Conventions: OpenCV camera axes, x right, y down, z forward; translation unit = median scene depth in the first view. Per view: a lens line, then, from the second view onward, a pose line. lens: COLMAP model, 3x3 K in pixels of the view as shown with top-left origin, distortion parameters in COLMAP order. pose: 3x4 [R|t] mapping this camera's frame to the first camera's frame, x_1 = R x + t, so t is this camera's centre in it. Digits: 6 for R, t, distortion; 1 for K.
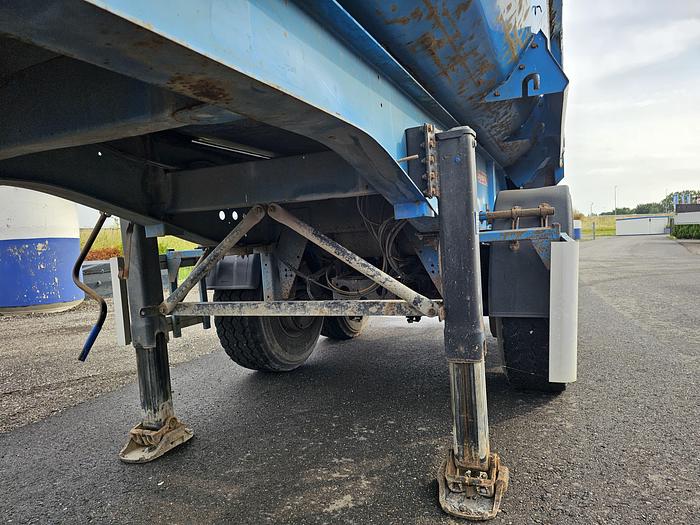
lens RADIAL K [[472.7, 0, 358.3], [0, 472.7, 257.1], [0, 0, 1]] dist [0.071055, -0.074716]
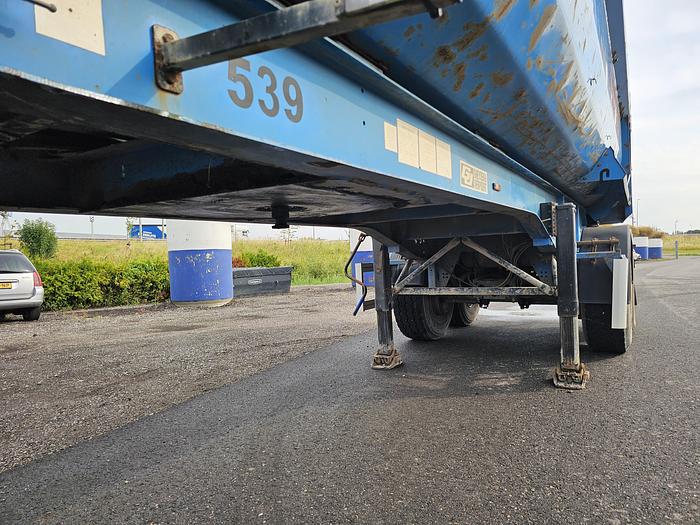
lens RADIAL K [[489.1, 0, 350.0], [0, 489.1, 262.5], [0, 0, 1]] dist [0.019279, -0.002519]
pose [[0.990392, 0.021486, -0.136611, -0.329137], [-0.024061, 0.999562, -0.017226, 0.035922], [0.136181, 0.020347, 0.990475, -0.956262]]
